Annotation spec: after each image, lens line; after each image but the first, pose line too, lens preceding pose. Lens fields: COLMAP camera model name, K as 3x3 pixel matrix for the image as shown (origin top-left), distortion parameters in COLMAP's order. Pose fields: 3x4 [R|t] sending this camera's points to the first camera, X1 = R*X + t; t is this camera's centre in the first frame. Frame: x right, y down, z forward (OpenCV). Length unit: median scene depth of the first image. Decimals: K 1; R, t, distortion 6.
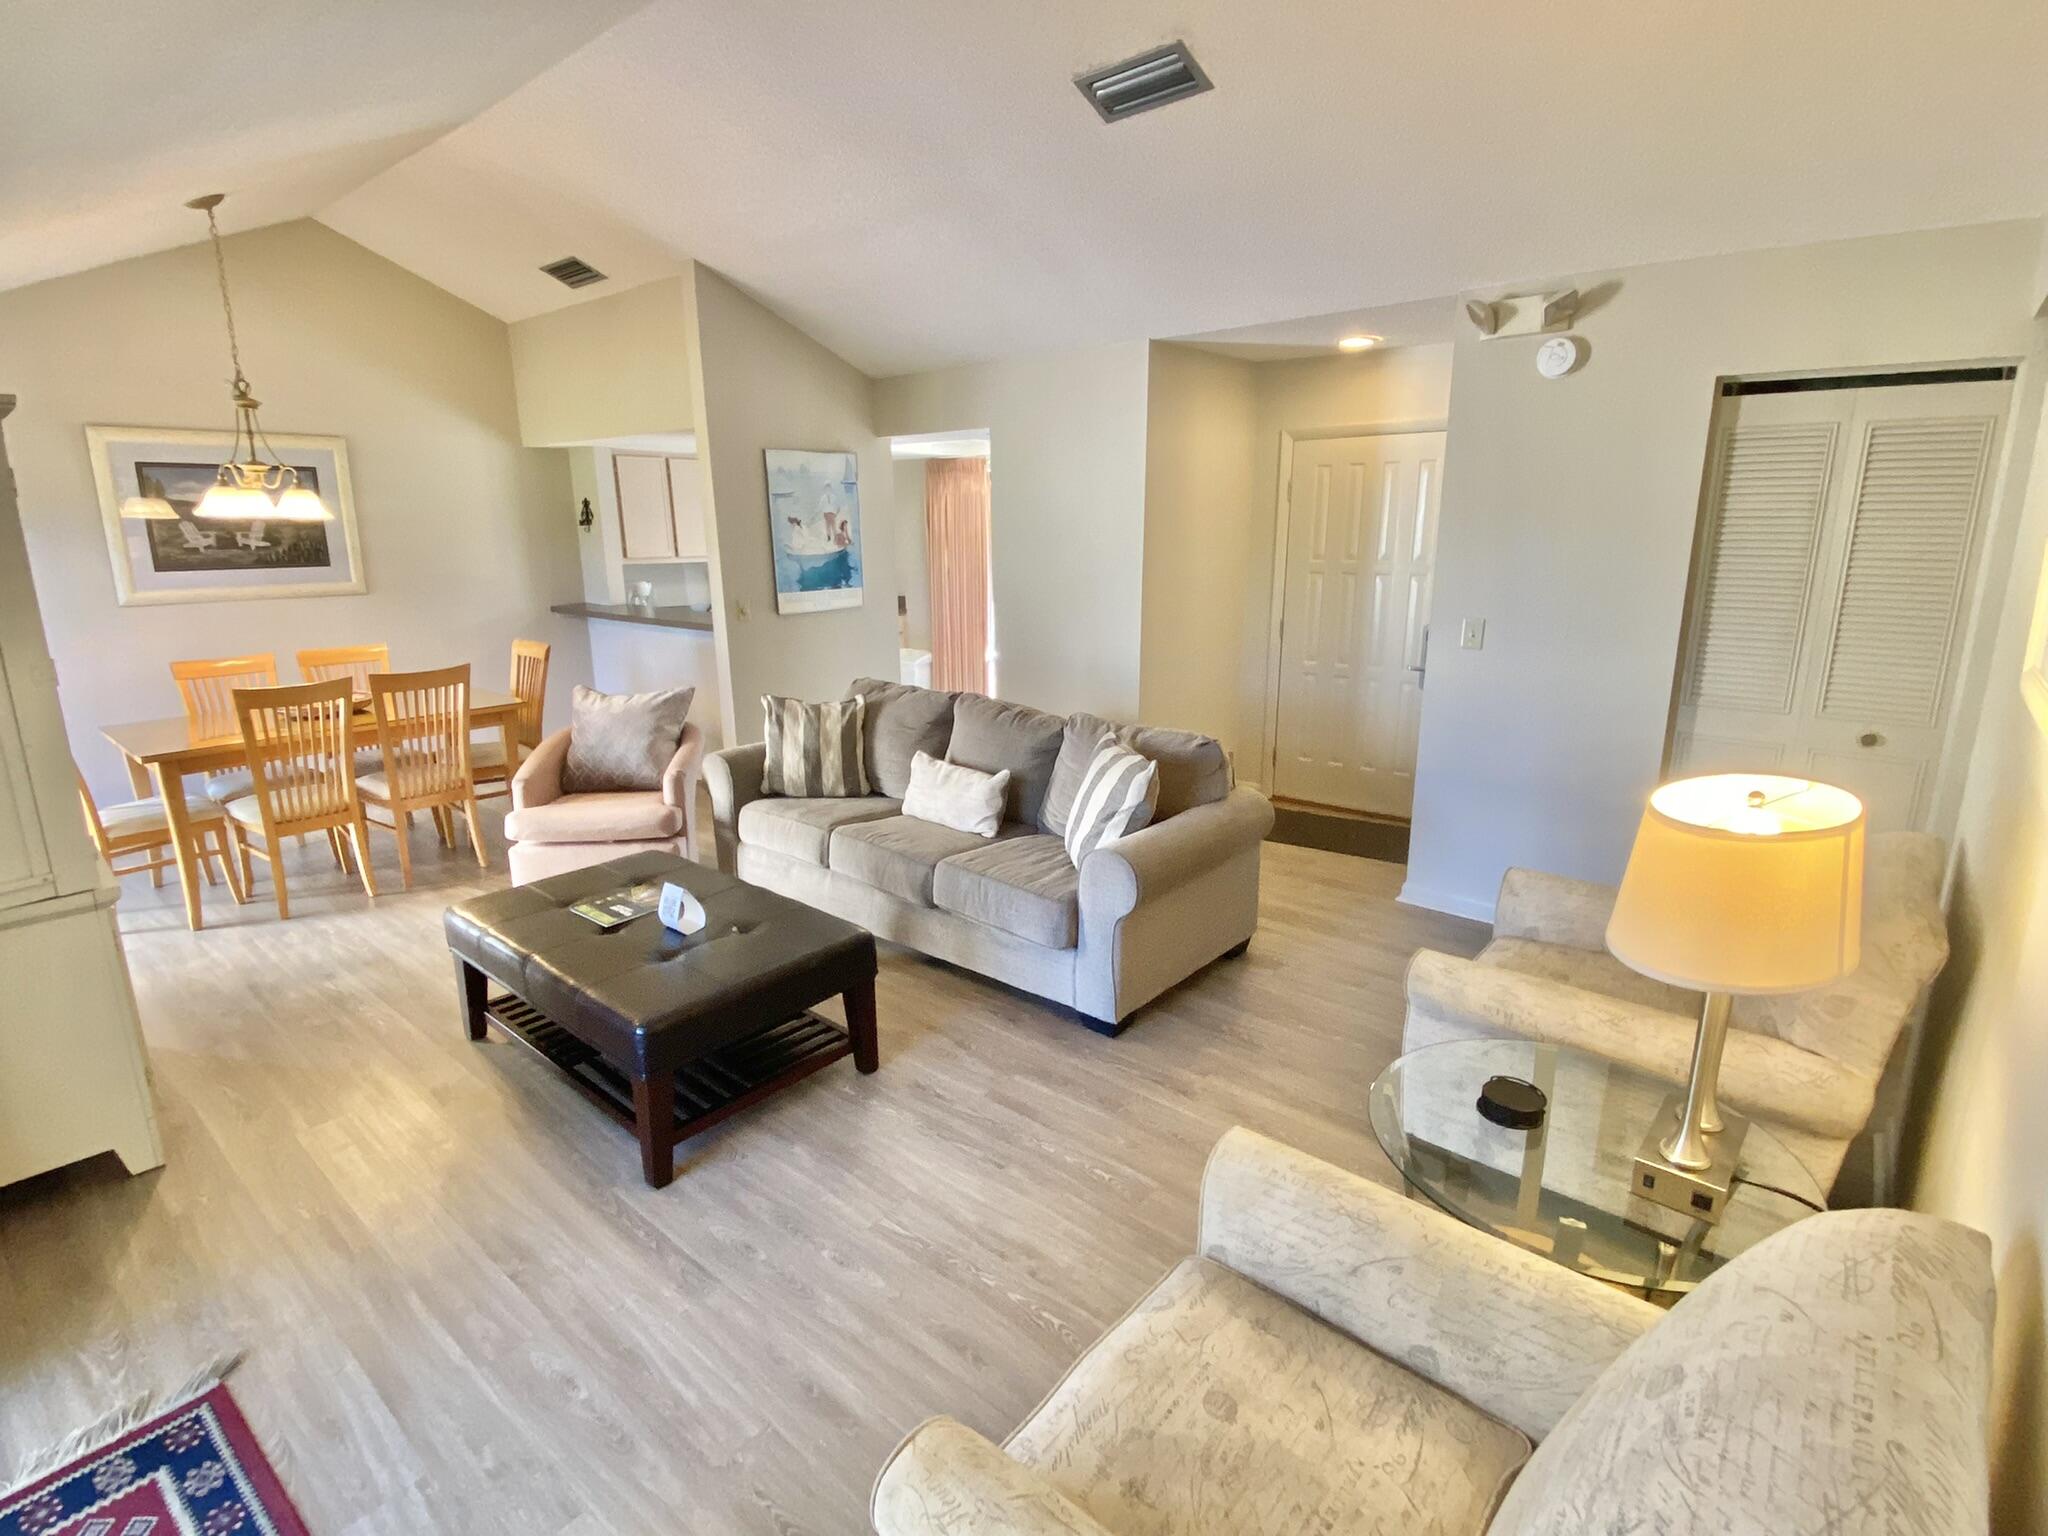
lens RADIAL K [[983.9, 0, 1019.7], [0, 983.9, 763.6], [0, 0, 1]] dist [0.044183, -0.044183]
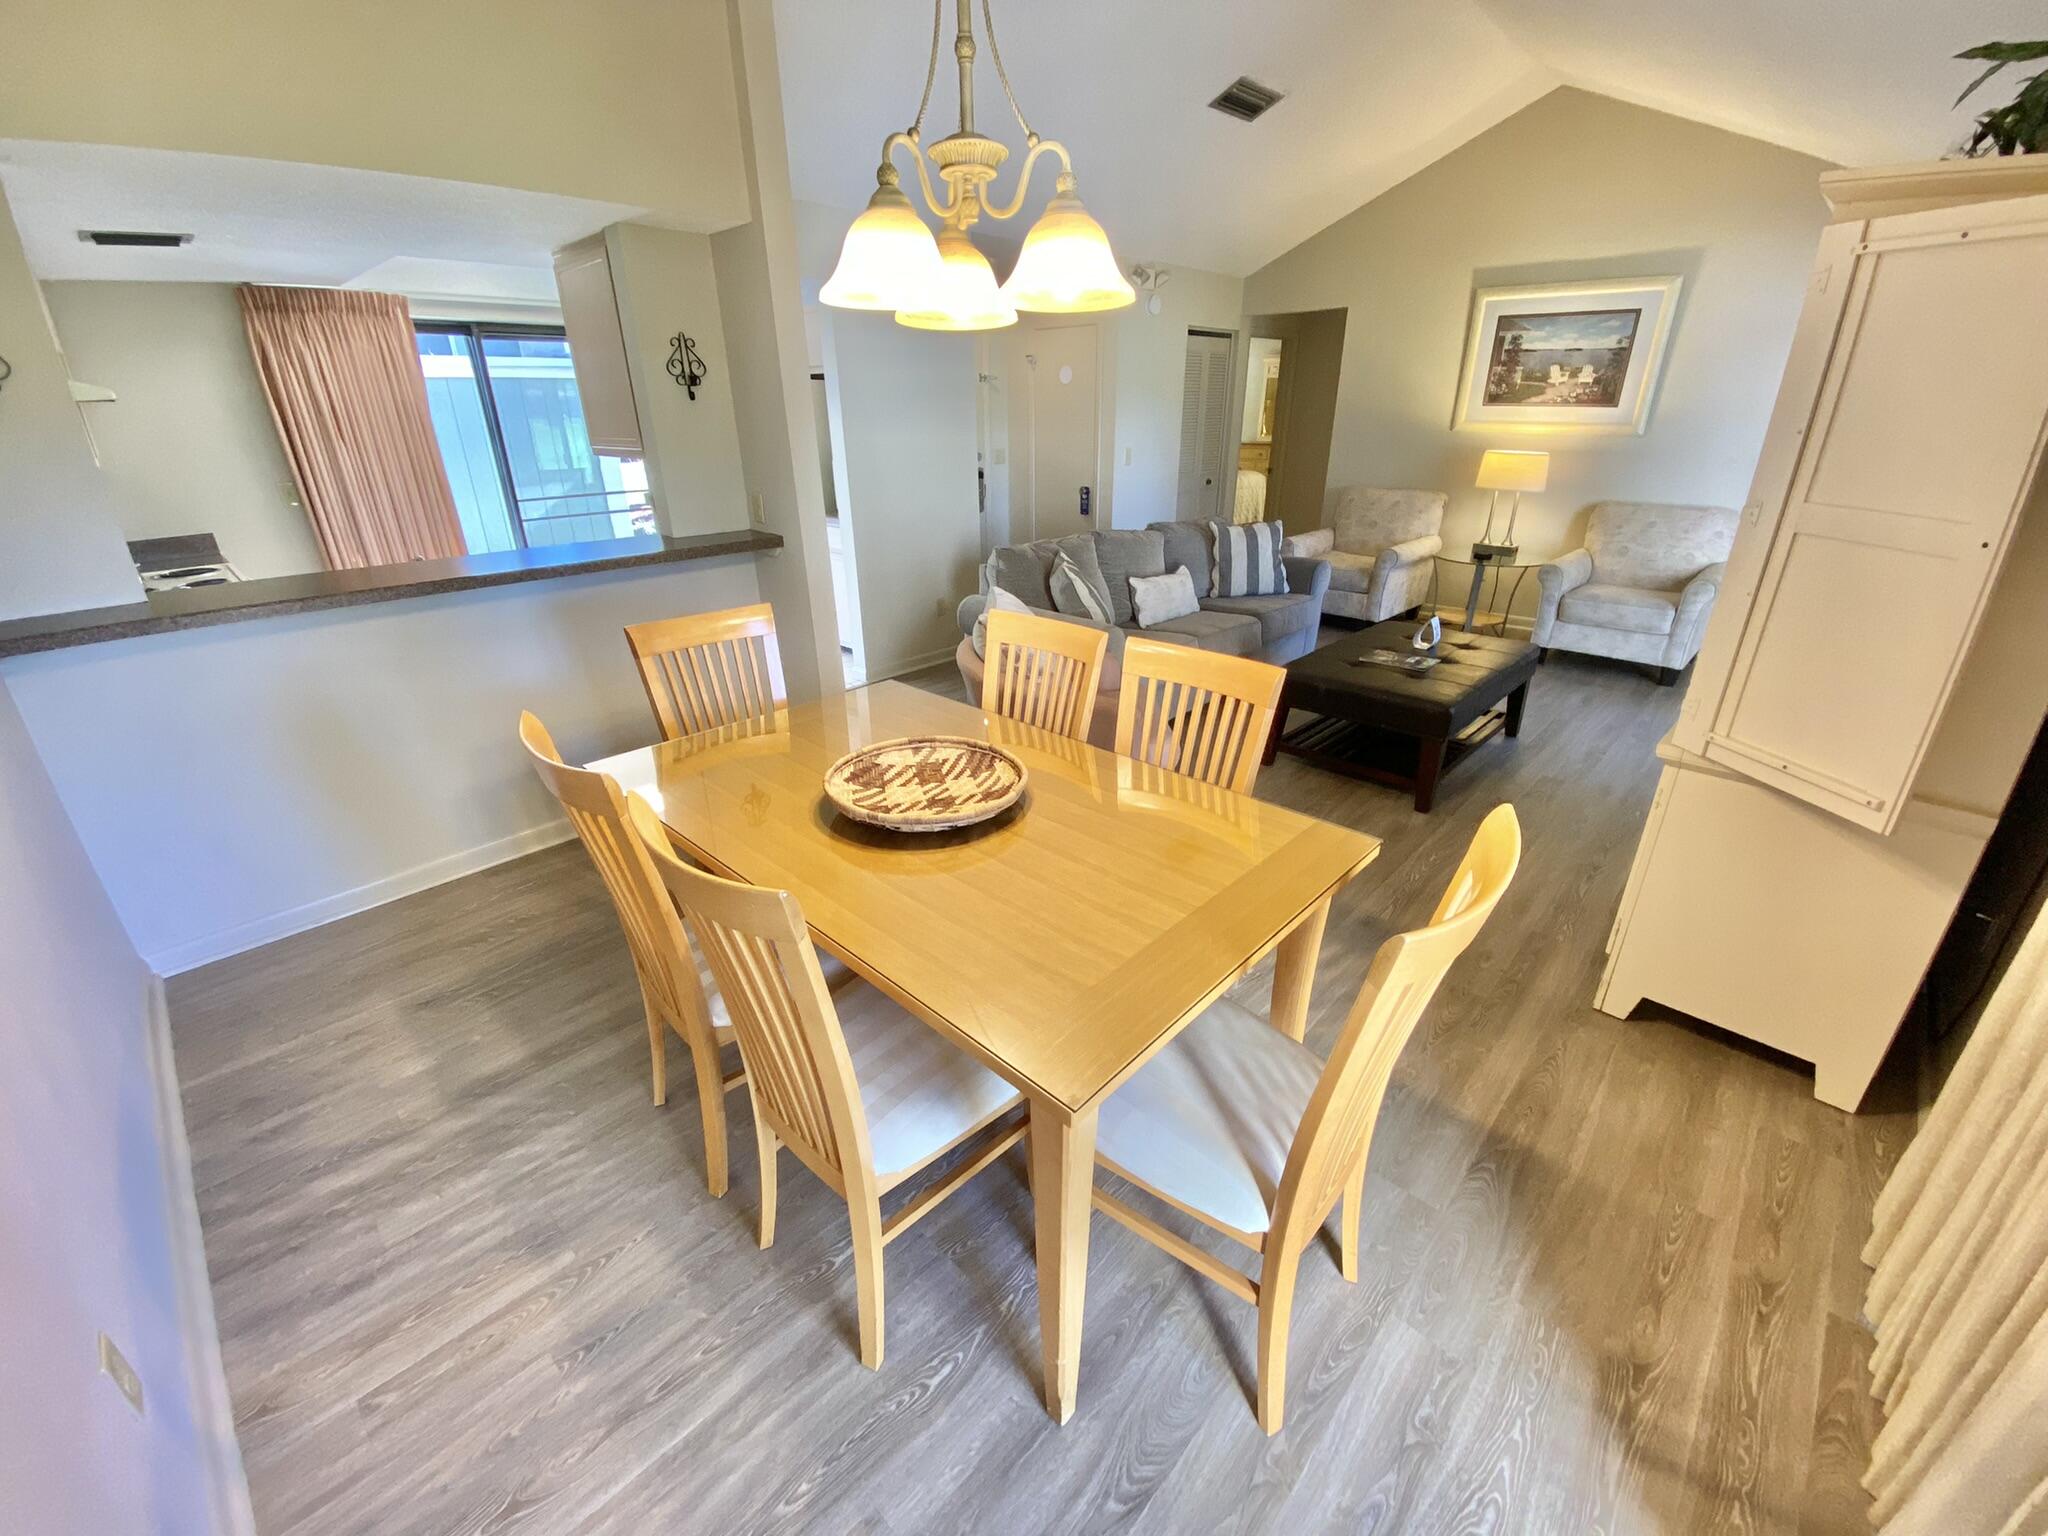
lens RADIAL K [[831.8, 0, 1014.9], [0, 831.8, 761.4], [0, 0, 1]] dist [0.011409, -0.017195]
pose [[0.061514, -0.386083, 0.920411, -1.143808], [0.250106, 0.898699, 0.360260, -0.212623], [-0.966262, 0.208039, 0.151844, 1.004100]]
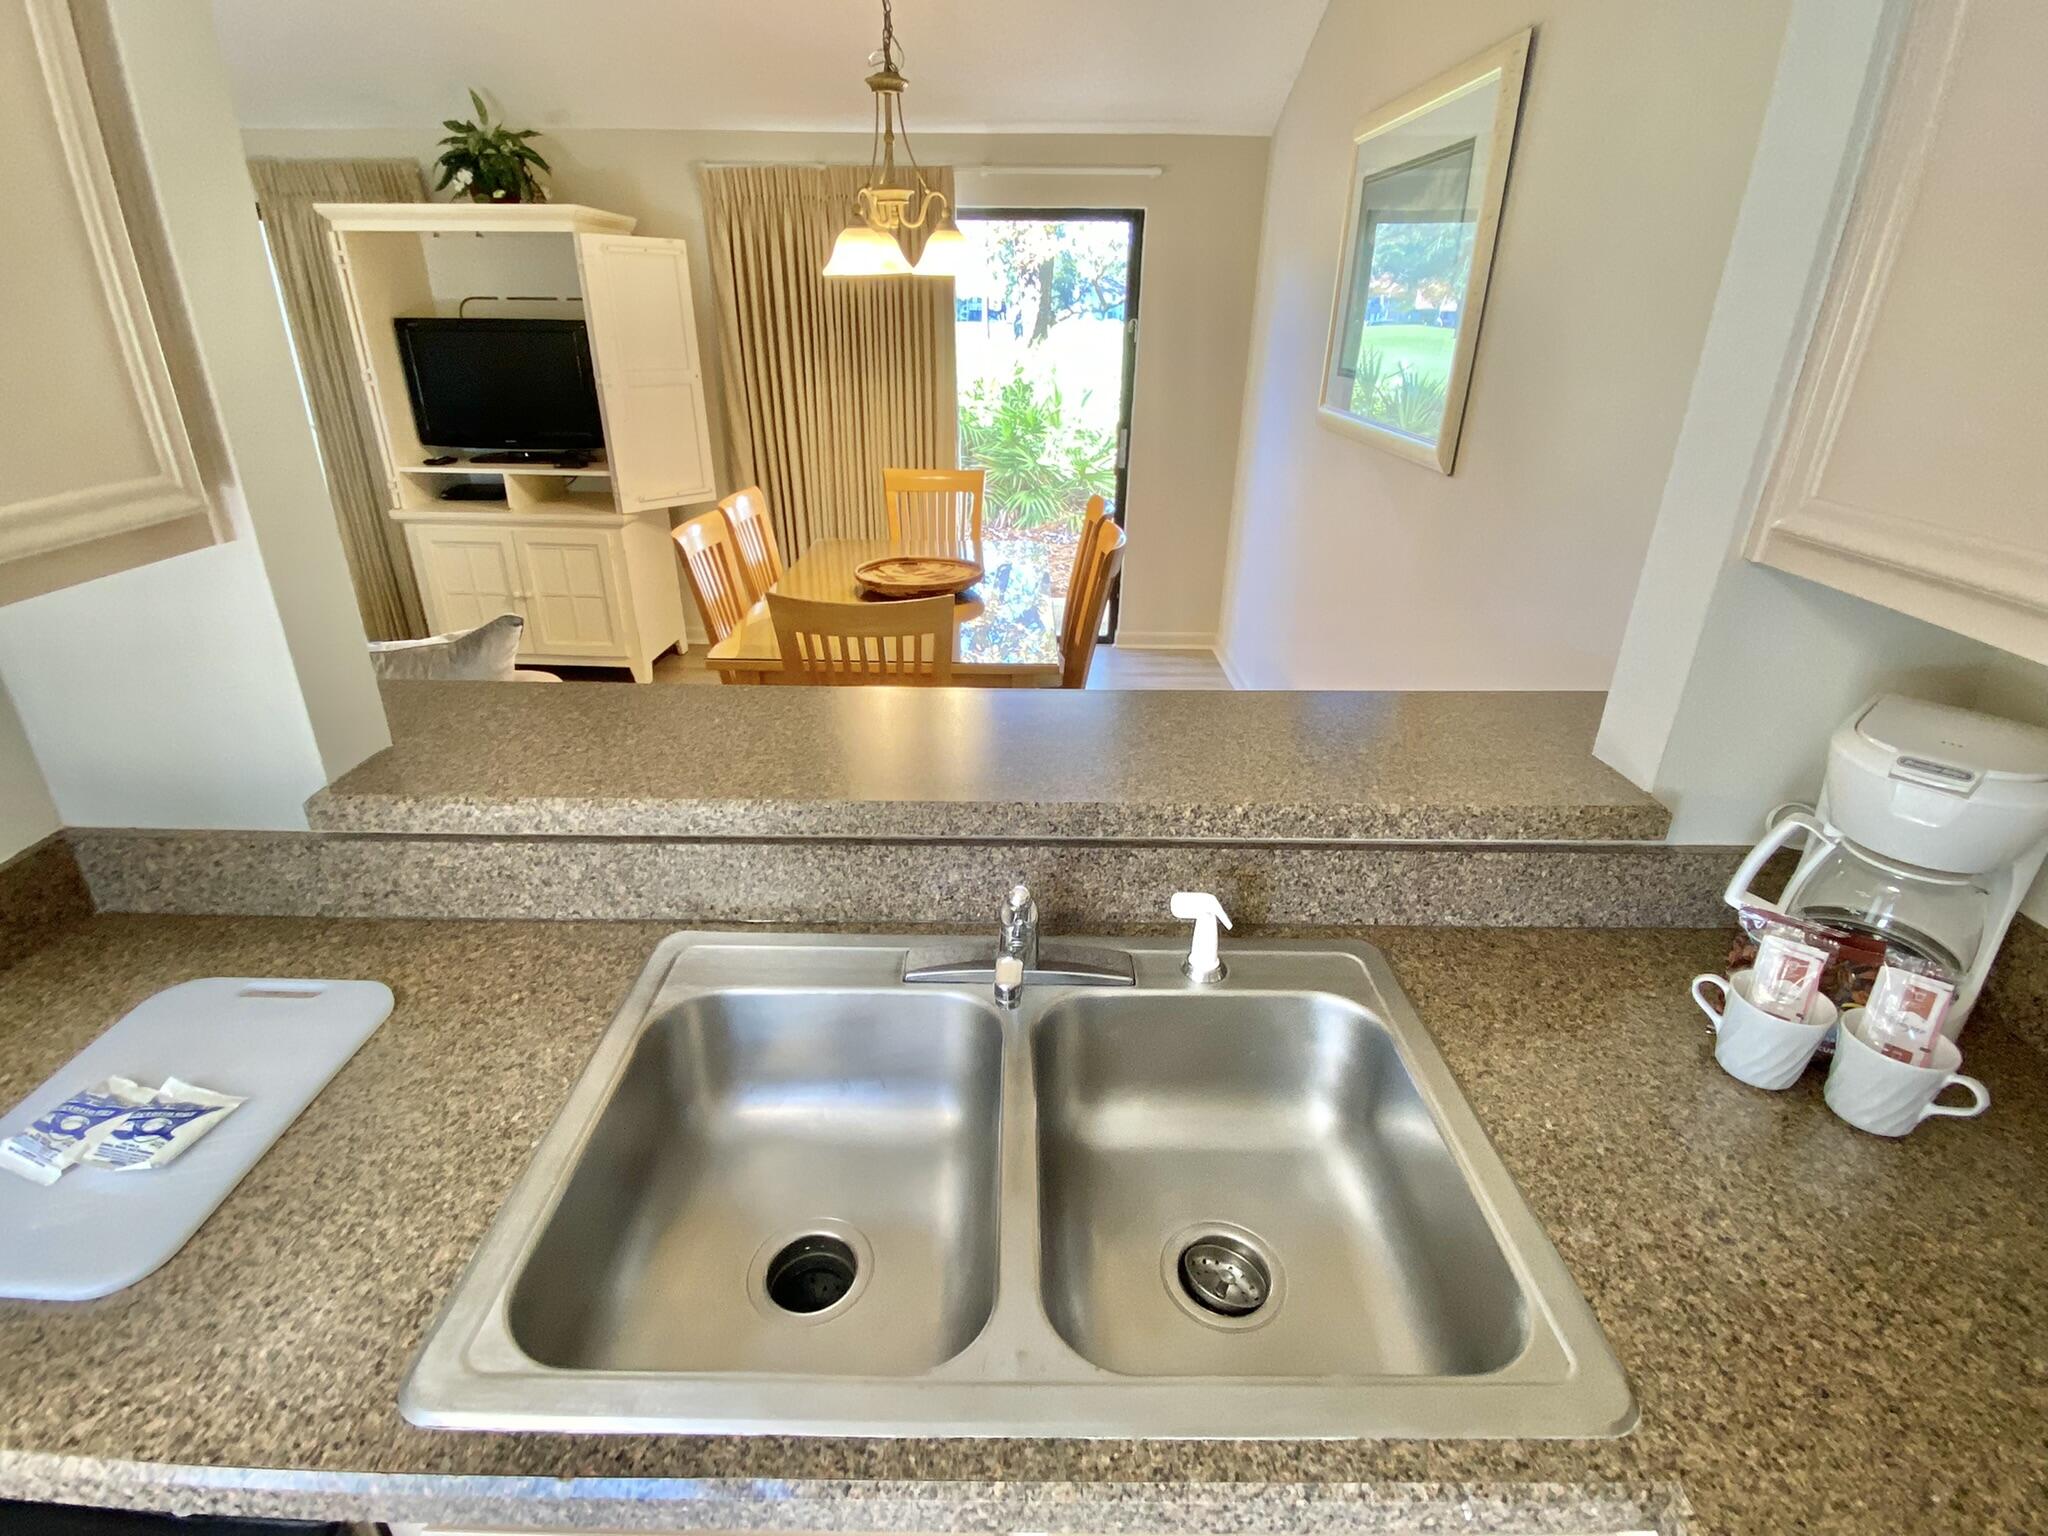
lens RADIAL K [[983.9, 0, 1019.7], [0, 983.9, 763.6], [0, 0, 1]] dist [0.044183, -0.044183]
pose [[-0.761237, 0.268043, -0.590484, -0.344810], [-0.159218, 0.805446, 0.570882, -0.391659], [0.628624, 0.528593, -0.570458, 1.664148]]
